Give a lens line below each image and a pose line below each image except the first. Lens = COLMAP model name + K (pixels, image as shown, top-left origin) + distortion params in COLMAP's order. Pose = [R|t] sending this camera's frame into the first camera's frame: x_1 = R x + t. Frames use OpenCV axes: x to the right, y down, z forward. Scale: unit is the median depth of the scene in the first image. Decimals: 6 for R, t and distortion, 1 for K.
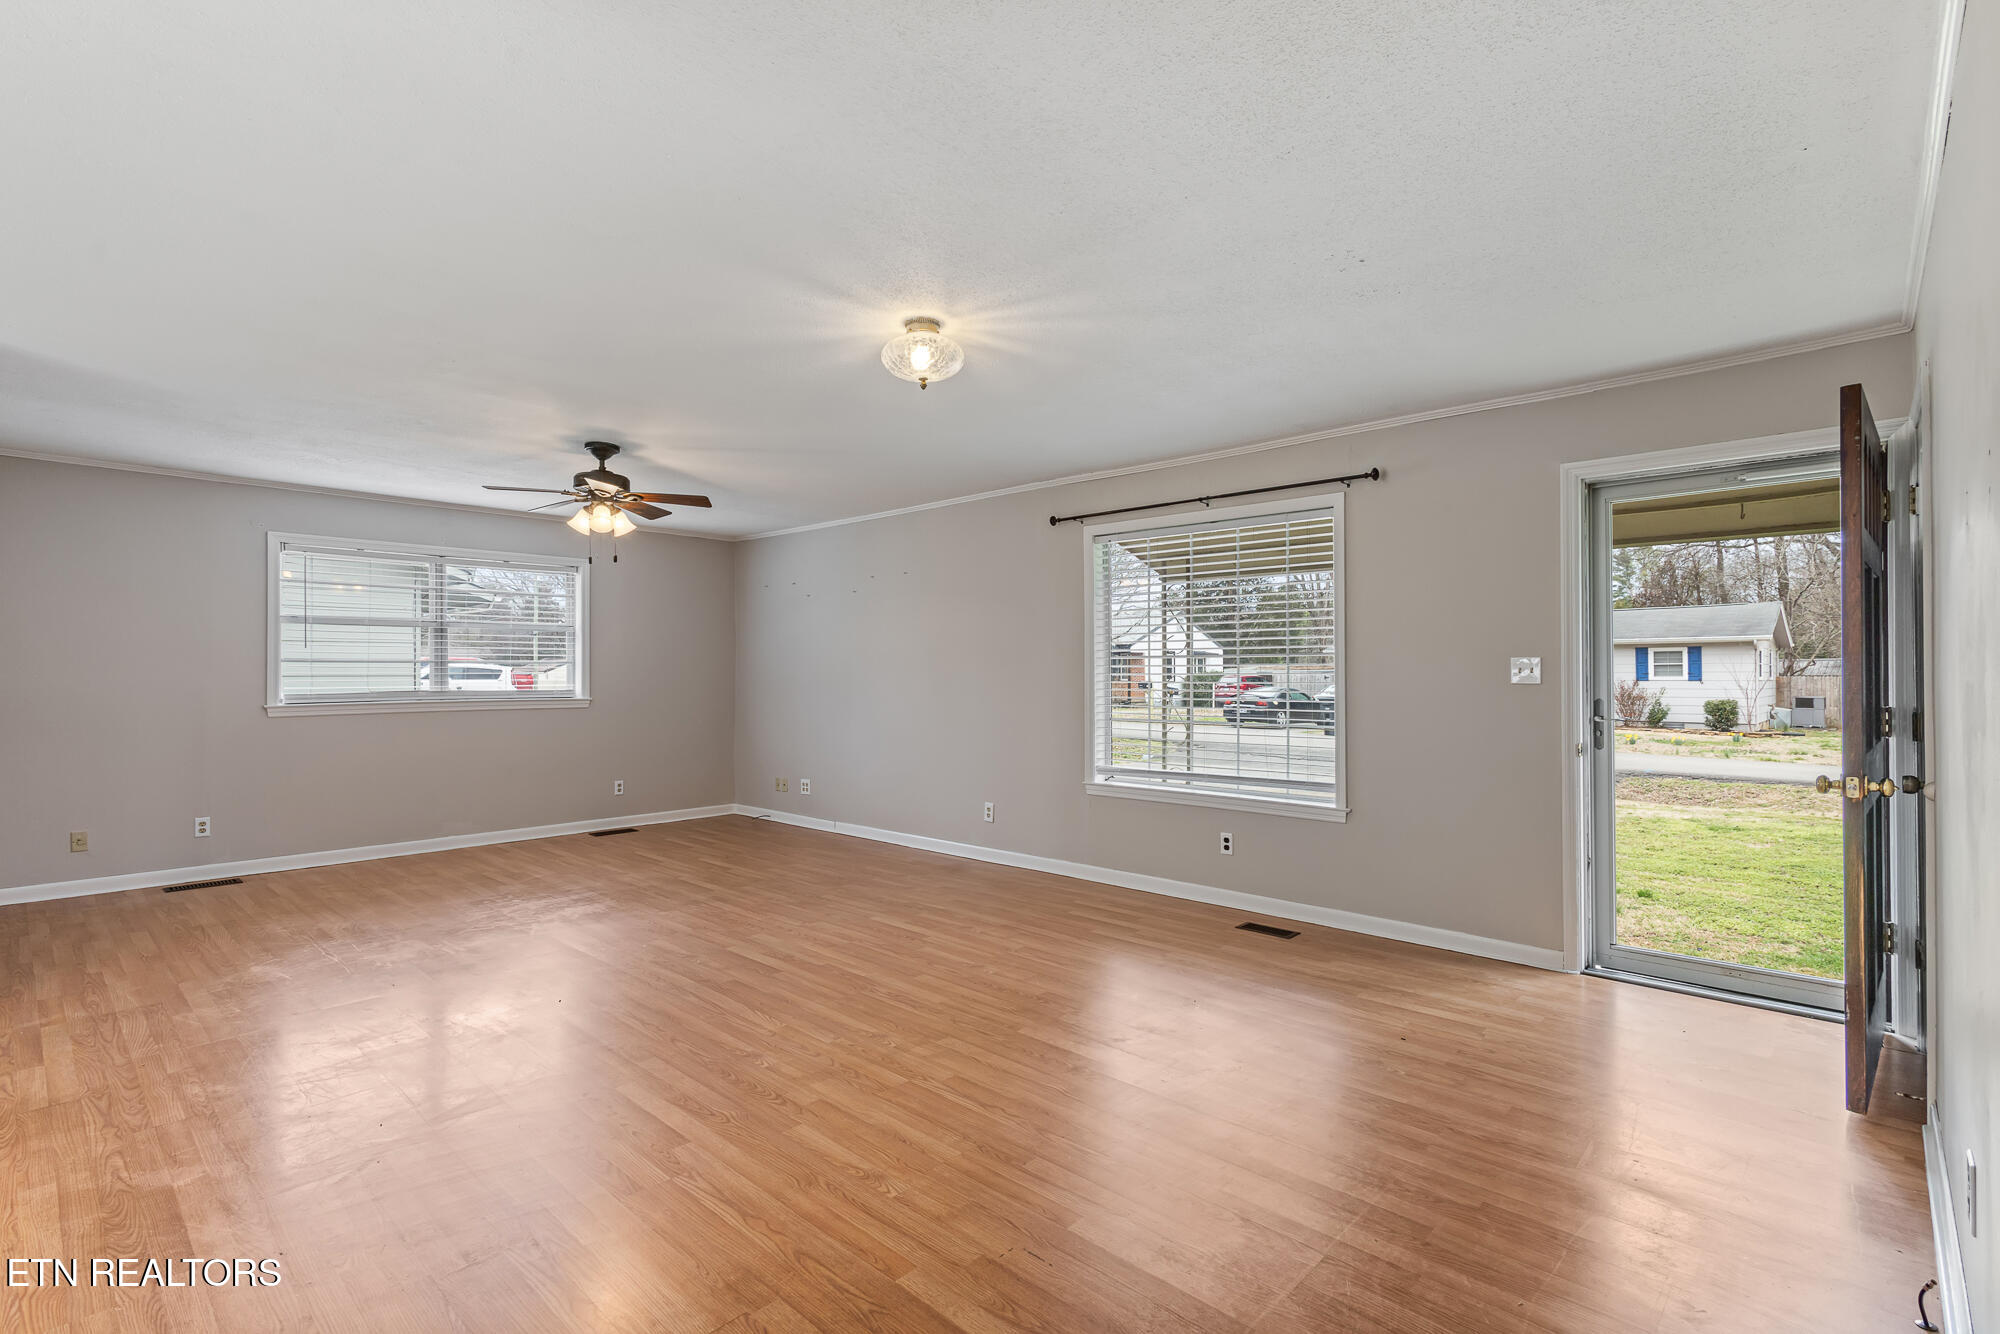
lens RADIAL K [[917.1, 0, 1000.5], [0, 917.1, 672.0], [0, 0, 1]] dist [0.000562, 0.000304]
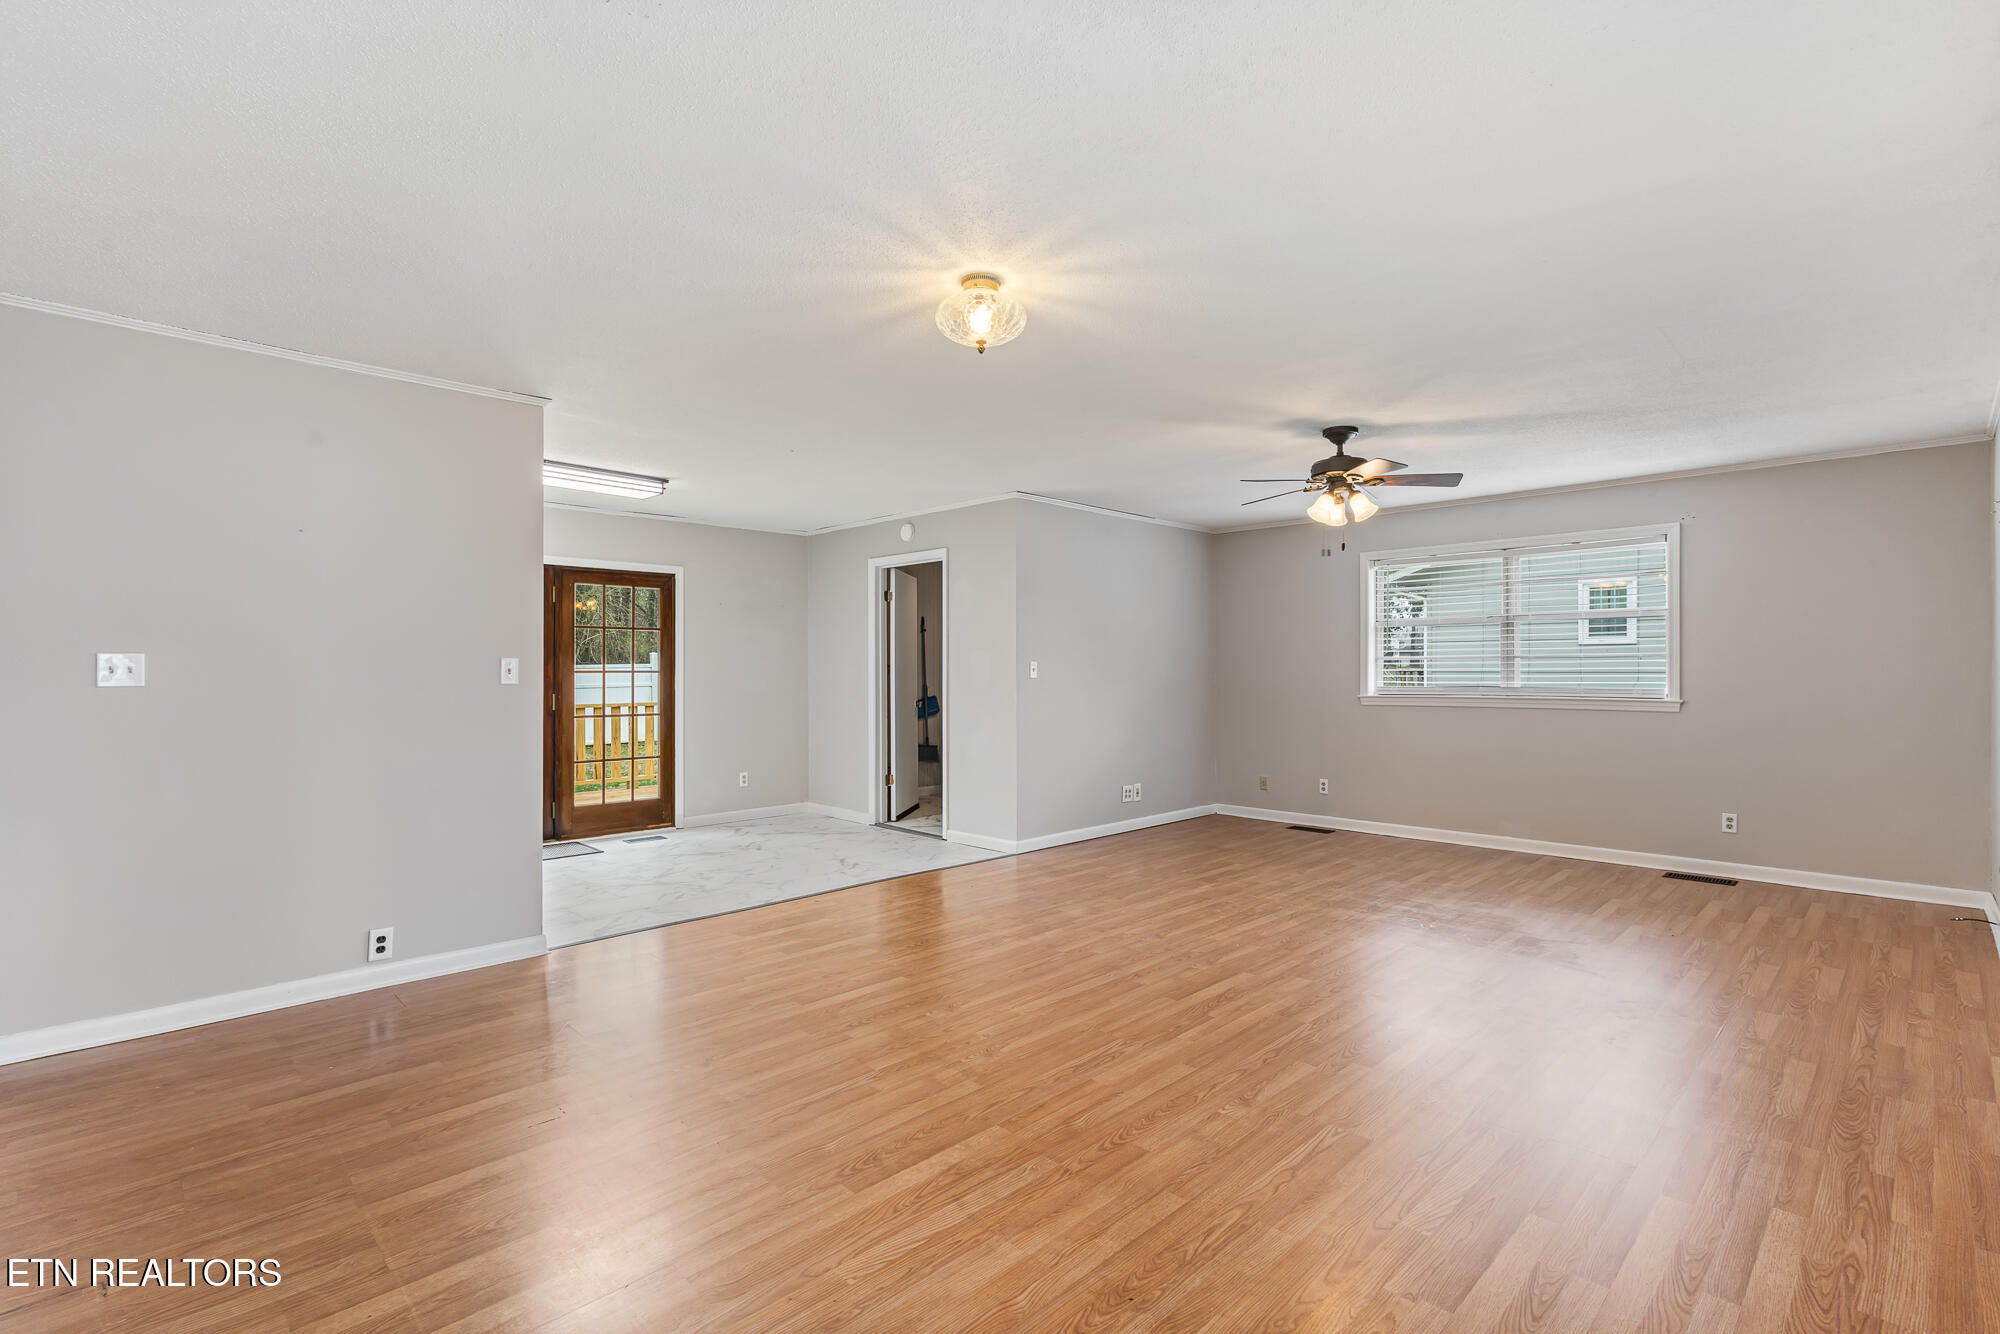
lens RADIAL K [[937.6, 0, 1017.4], [0, 937.6, 666.8], [0, 0, 1]] dist [0.032065, 0.000044]
pose [[-0.029781, -0.005798, -0.999540, 0.727828], [0.003499, 0.999976, -0.005905, 0.005351], [0.999550, -0.003674, -0.029760, 0.920761]]
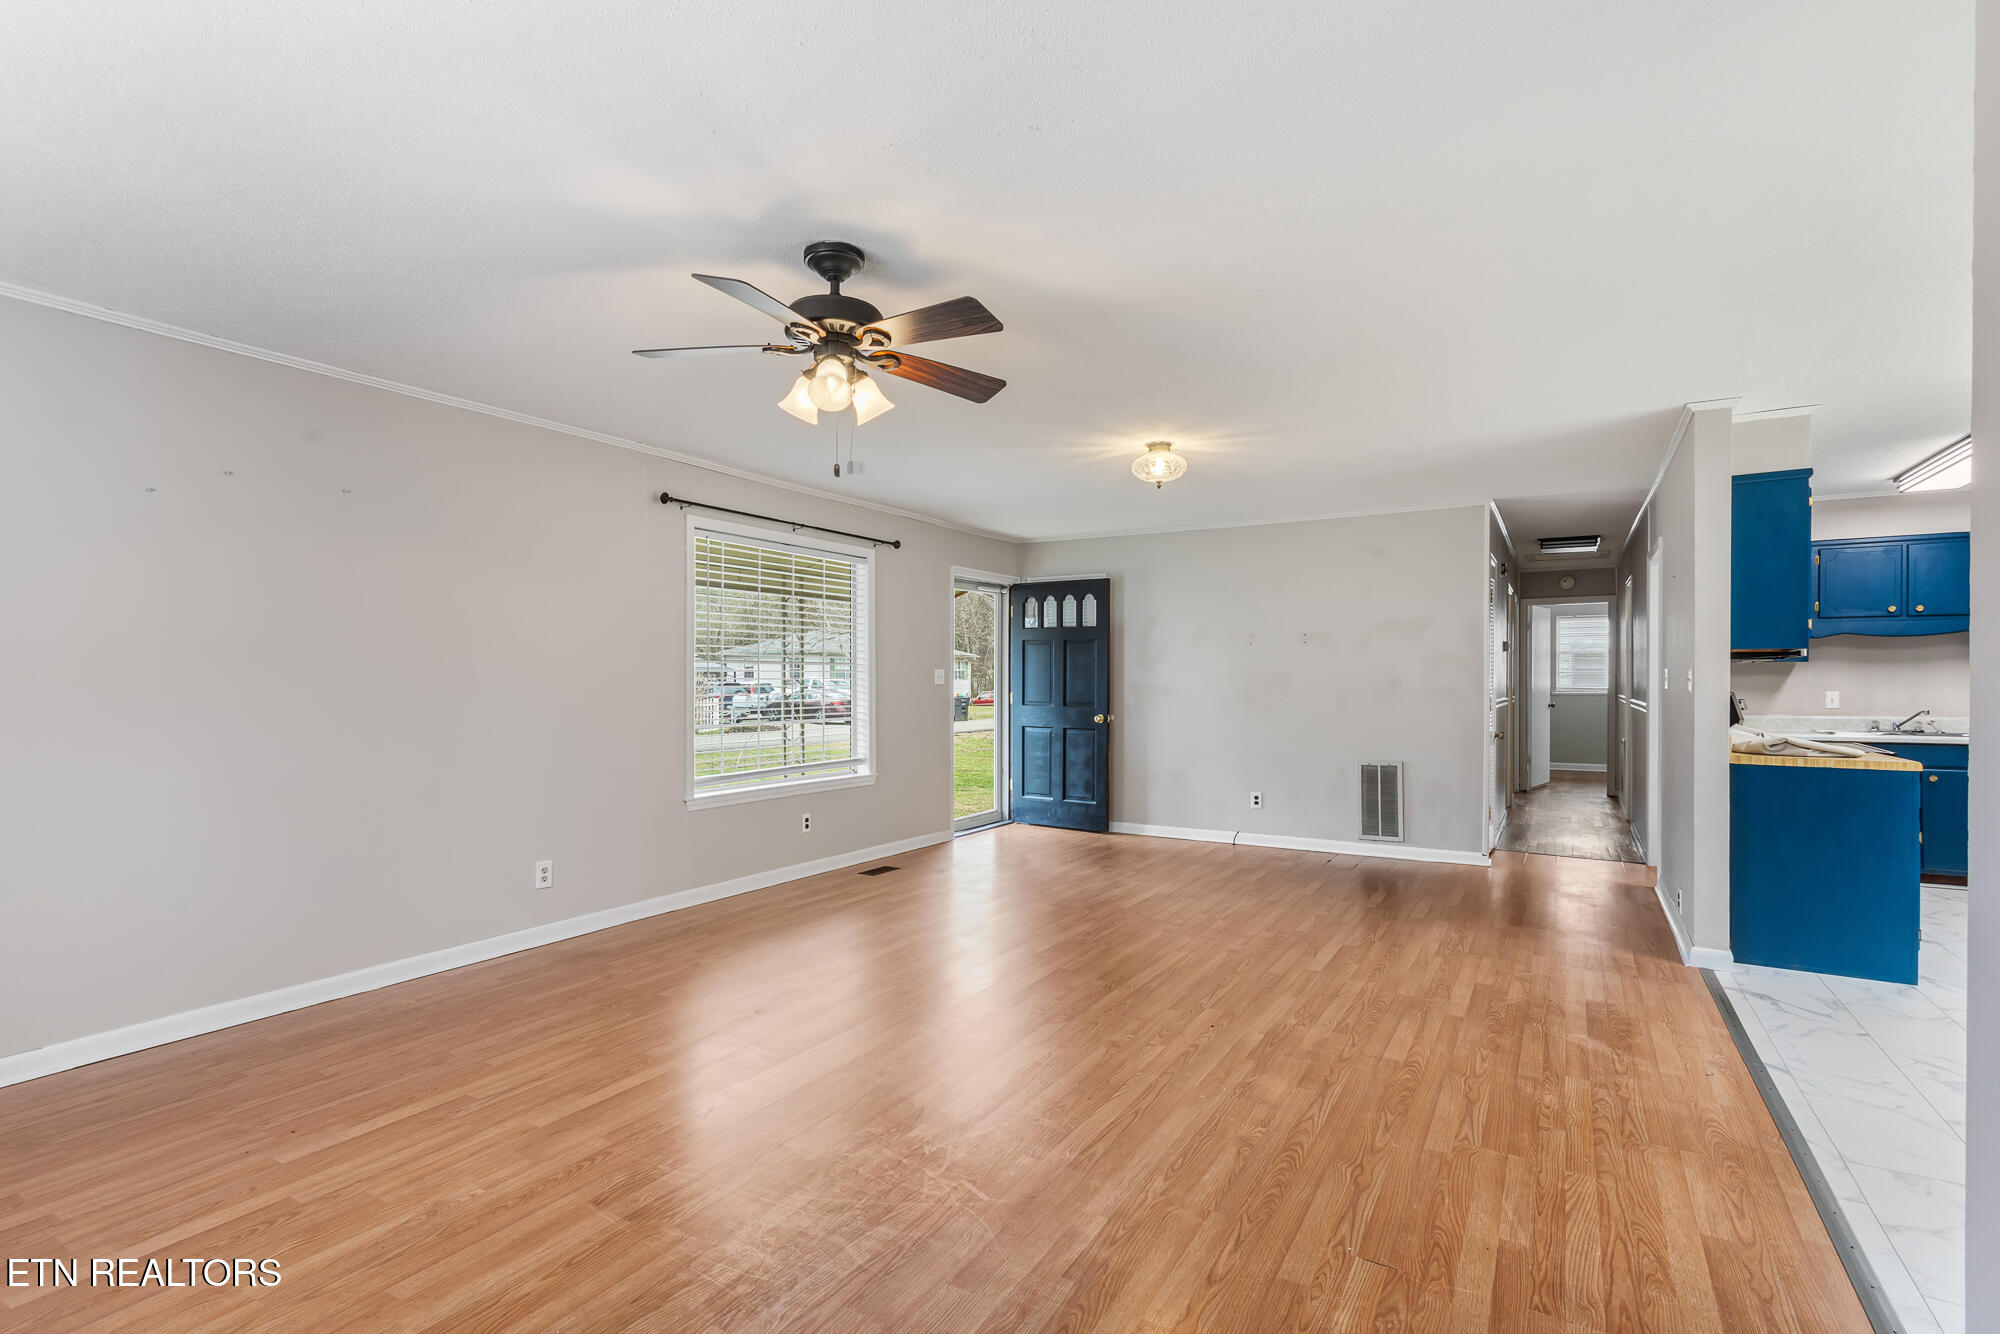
lens RADIAL K [[924.7, 0, 1008.7], [0, 924.7, 684.1], [0, 0, 1]] dist [-0.001267, -0.000010]
pose [[-0.201349, -0.004837, 0.979508, -1.308348], [-0.004979, 0.999980, 0.003915, 0.004594], [-0.979507, -0.004089, -0.201369, 1.337691]]
